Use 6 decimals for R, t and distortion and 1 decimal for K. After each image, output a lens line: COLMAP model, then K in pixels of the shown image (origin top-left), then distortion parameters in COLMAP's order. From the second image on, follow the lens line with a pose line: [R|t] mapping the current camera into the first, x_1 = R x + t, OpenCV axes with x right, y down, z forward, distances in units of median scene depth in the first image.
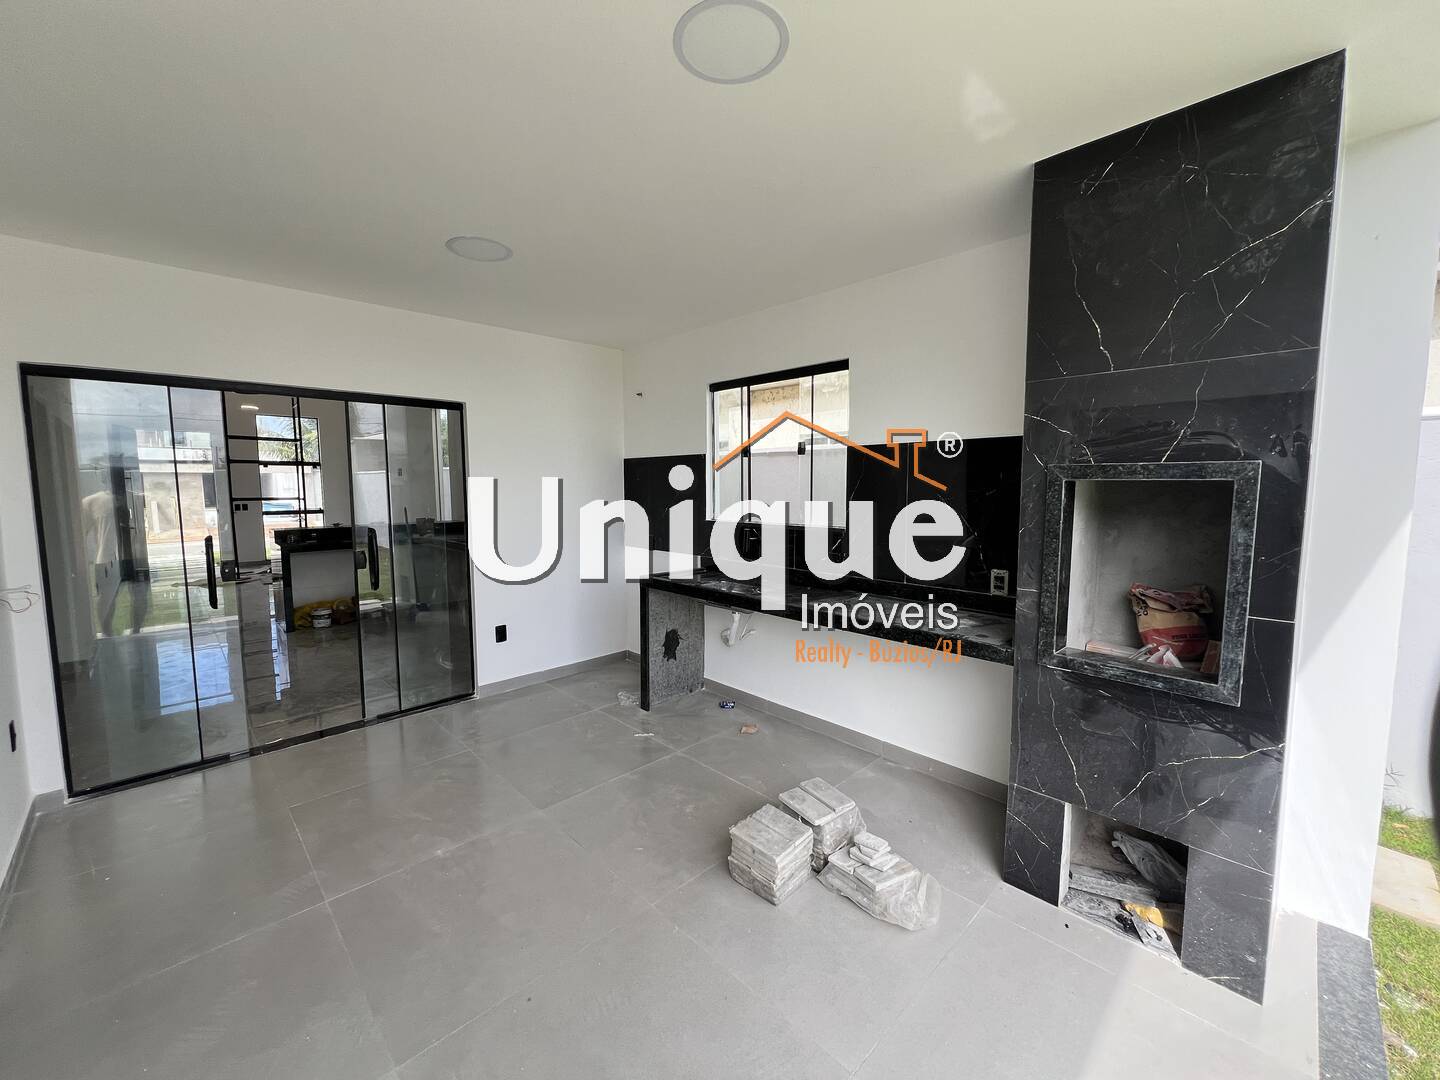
lens RADIAL K [[581.5, 0, 720.0], [0, 581.5, 540.0], [0, 0, 1]] dist [0.021367, -0.000426]
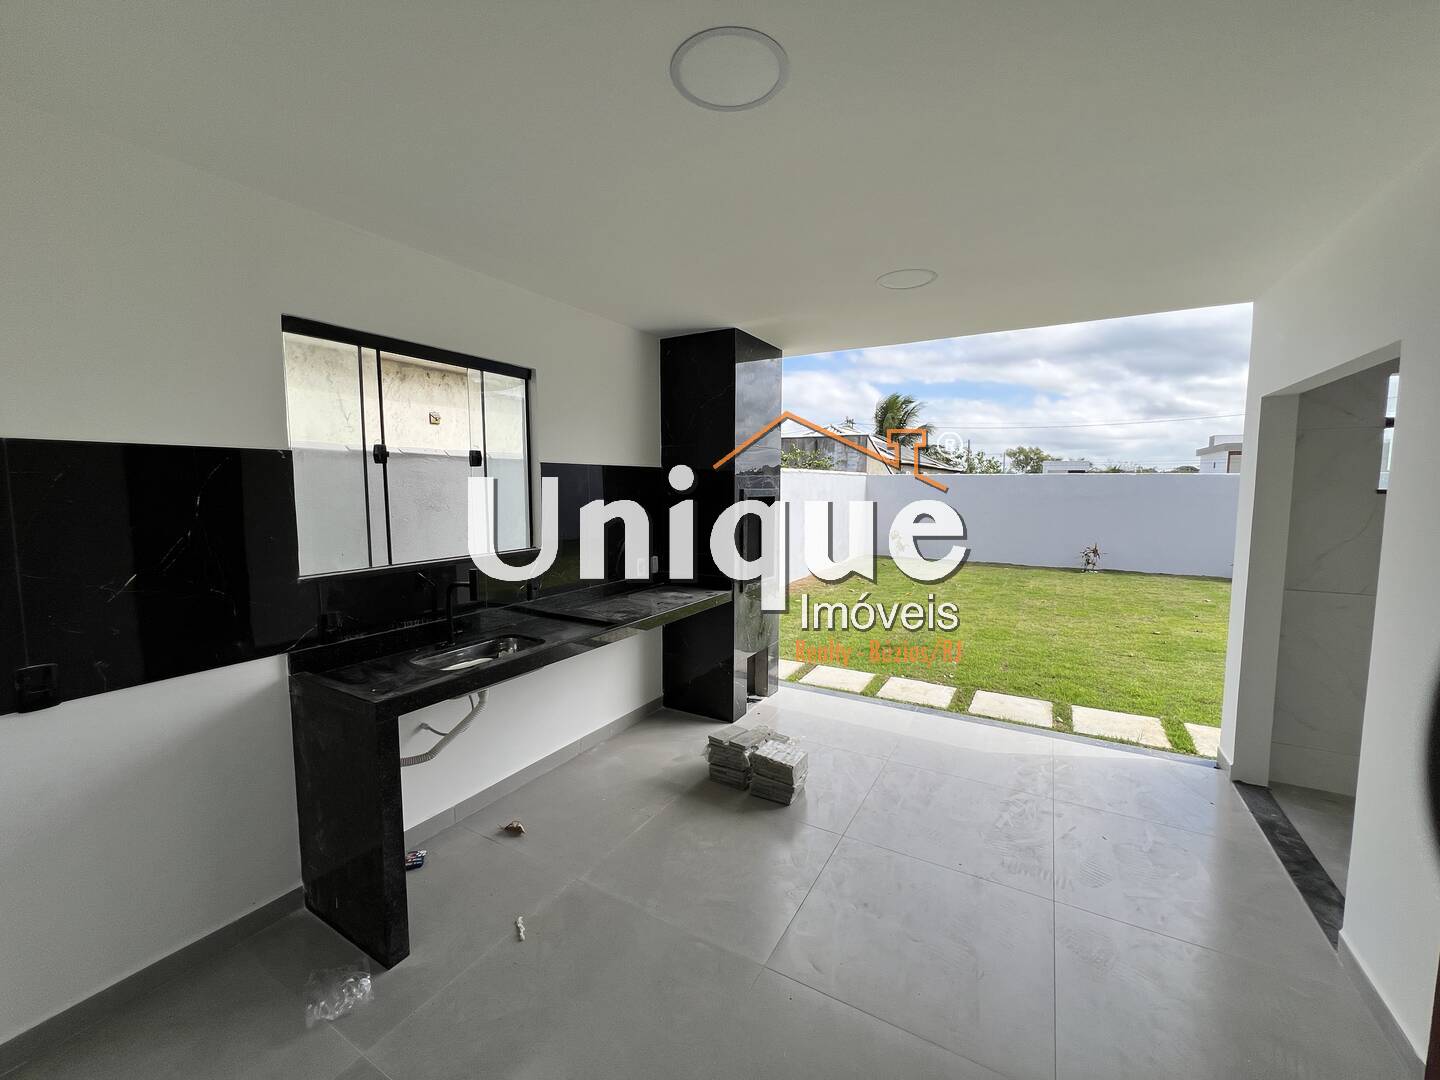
lens RADIAL K [[581.5, 0, 720.0], [0, 581.5, 540.0], [0, 0, 1]] dist [0.021367, -0.000426]
pose [[-0.266643, -0.082897, 0.960224, -0.741053], [0.110923, 0.987034, 0.116014, -0.104136], [-0.957391, 0.137445, -0.253991, 0.919351]]
